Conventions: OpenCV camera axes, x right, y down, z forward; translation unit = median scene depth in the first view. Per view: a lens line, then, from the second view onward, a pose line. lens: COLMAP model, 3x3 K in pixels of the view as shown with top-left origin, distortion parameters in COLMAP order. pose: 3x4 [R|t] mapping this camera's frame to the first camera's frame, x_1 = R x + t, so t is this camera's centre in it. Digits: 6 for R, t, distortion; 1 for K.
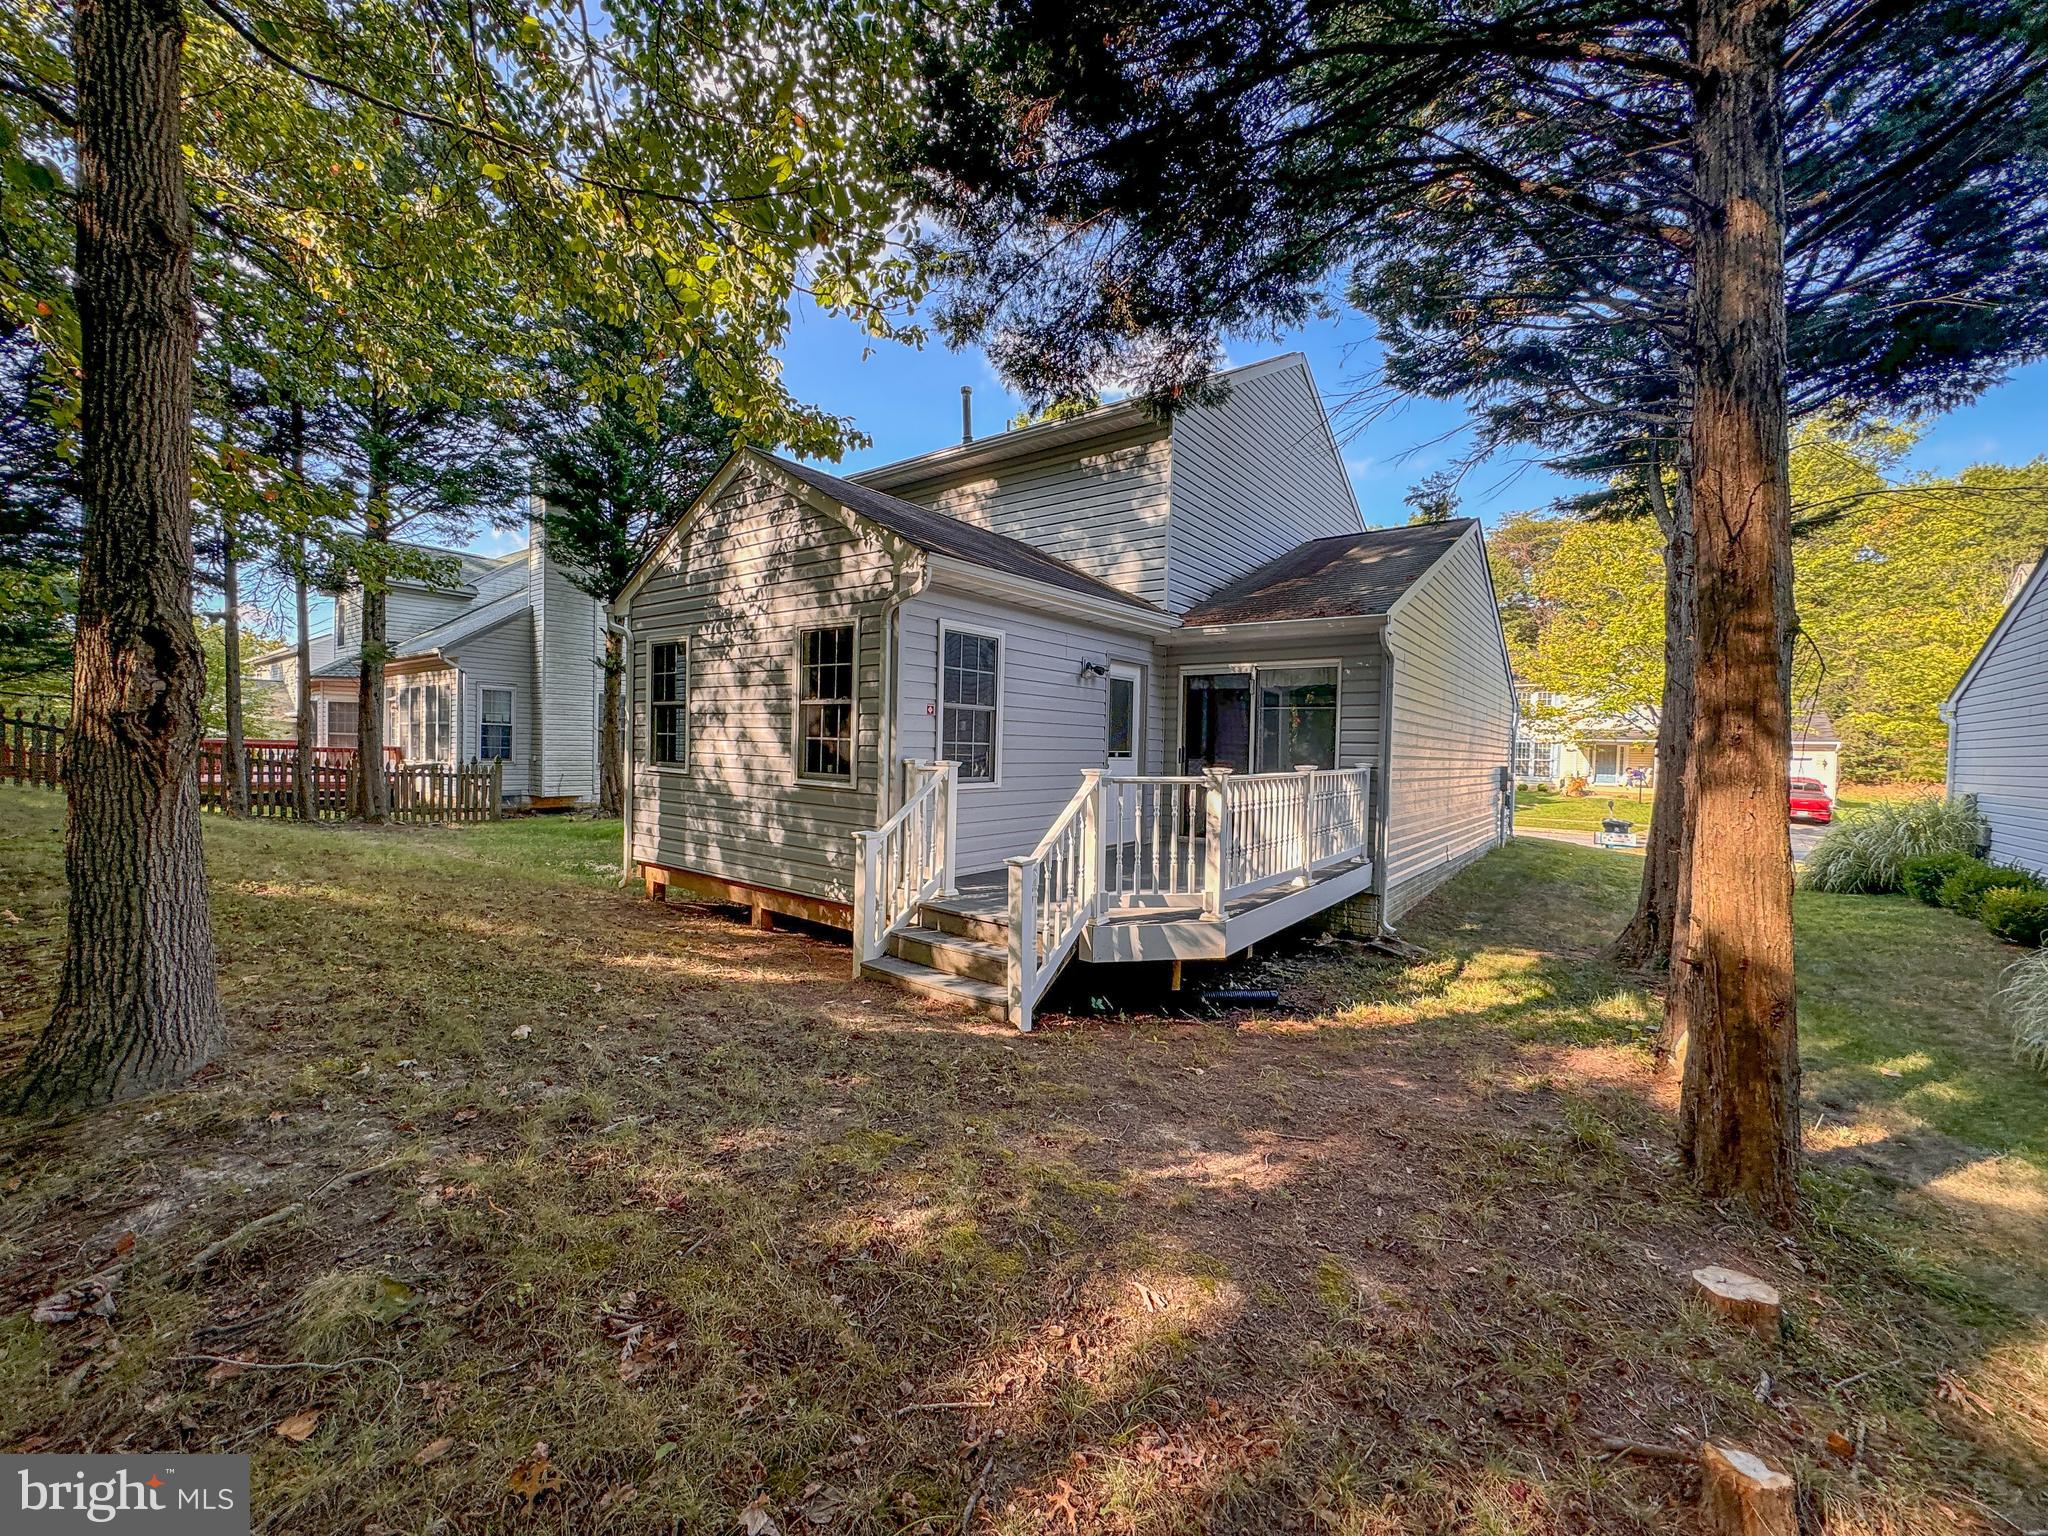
lens RADIAL K [[815.0, 0, 1022.2], [0, 815.0, 769.4], [0, 0, 1]] dist [-0.002616, 0.000176]
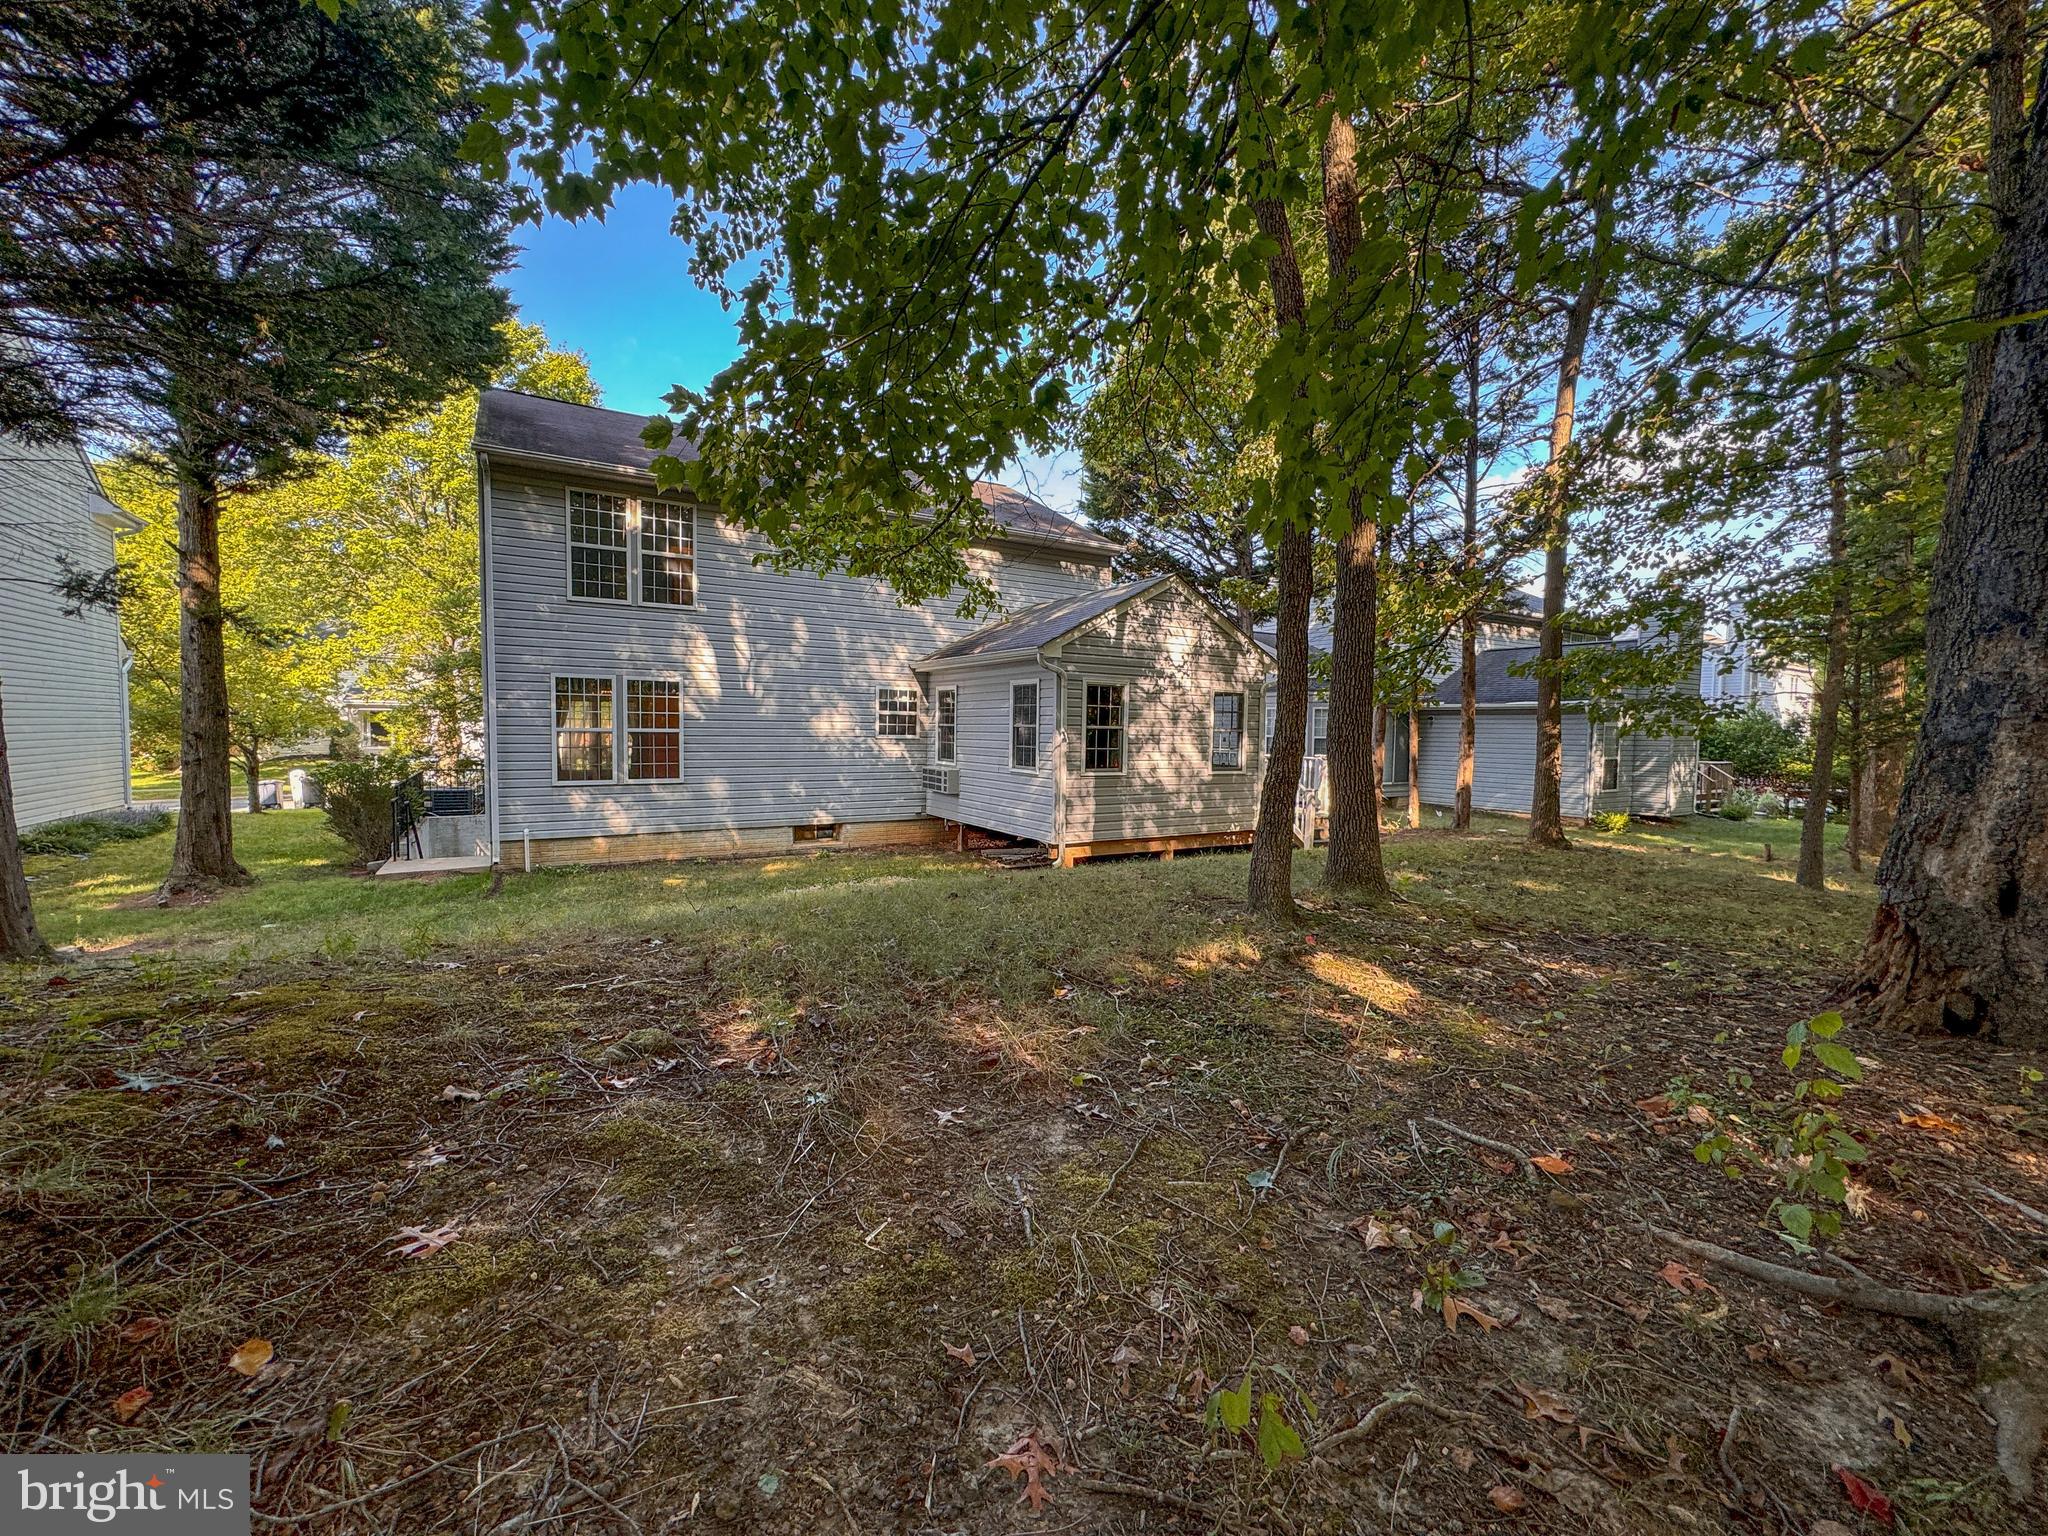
lens RADIAL K [[815.0, 0, 1016.5], [0, 815.0, 769.6], [0, 0, 1]] dist [-0.002616, 0.000176]
pose [[0.341362, -0.074735, 0.936956, -2.080857], [0.019277, 0.997181, 0.072516, -0.133686], [-0.939734, -0.006693, 0.341840, 0.753390]]
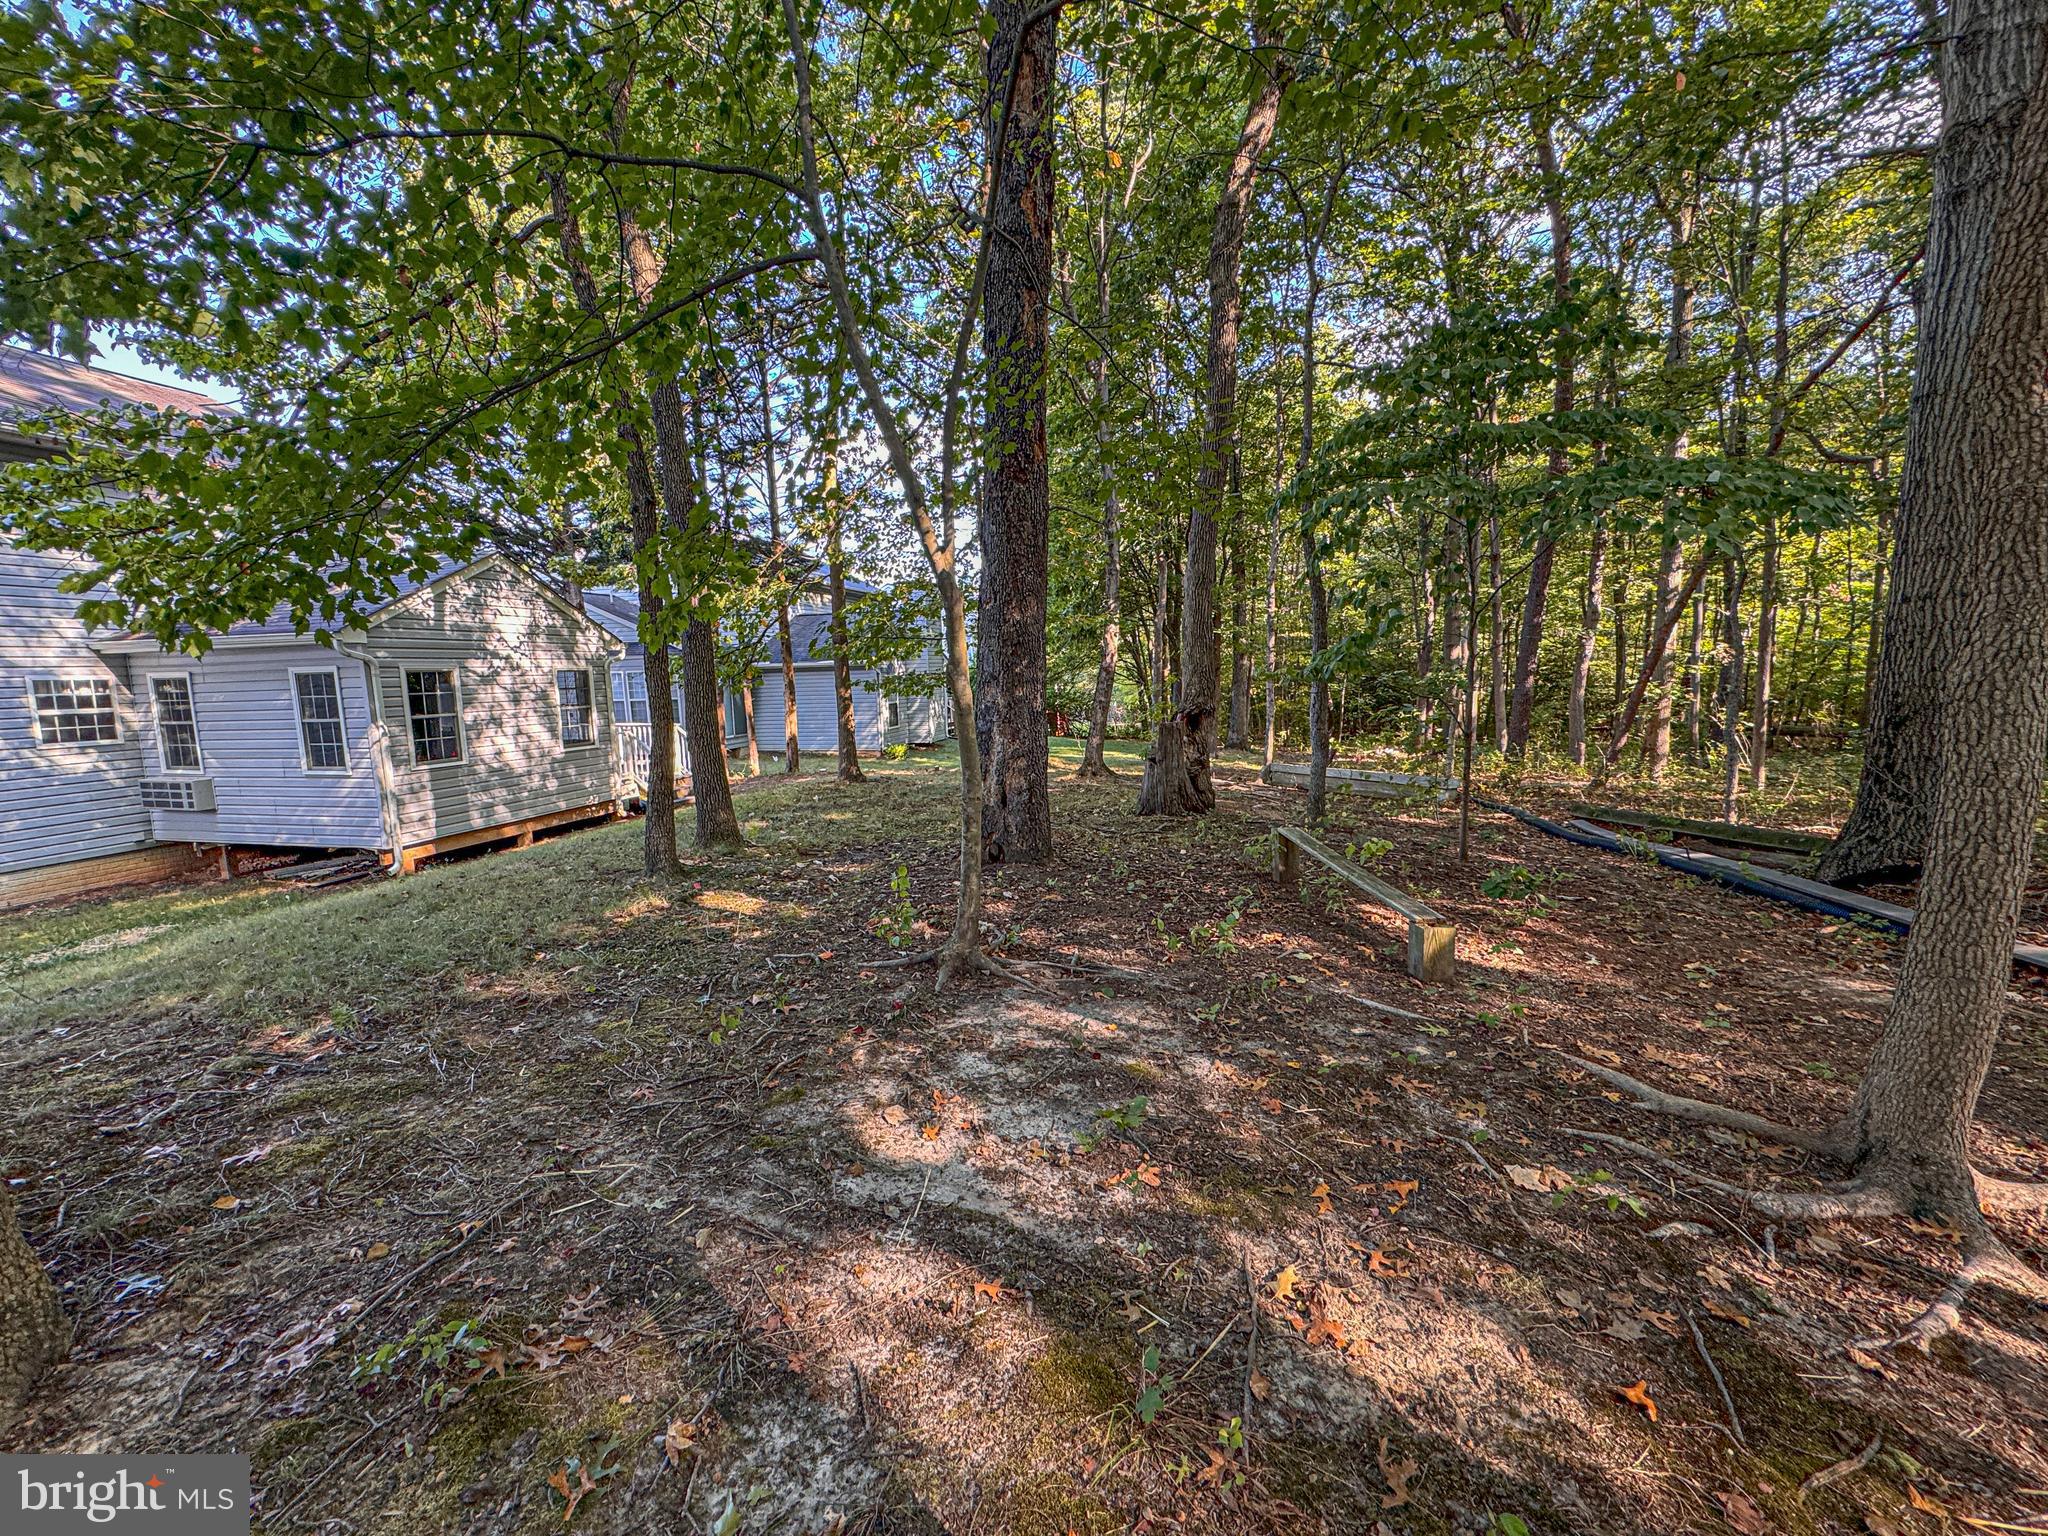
lens RADIAL K [[815.0, 0, 1024.4], [0, 815.0, 764.6], [0, 0, 1]] dist [-0.002616, 0.000176]
pose [[-0.419168, -0.125790, 0.899152, -2.328392], [0.038000, 0.987057, 0.155803, -0.200481], [-0.907113, 0.099475, -0.408962, 0.775249]]
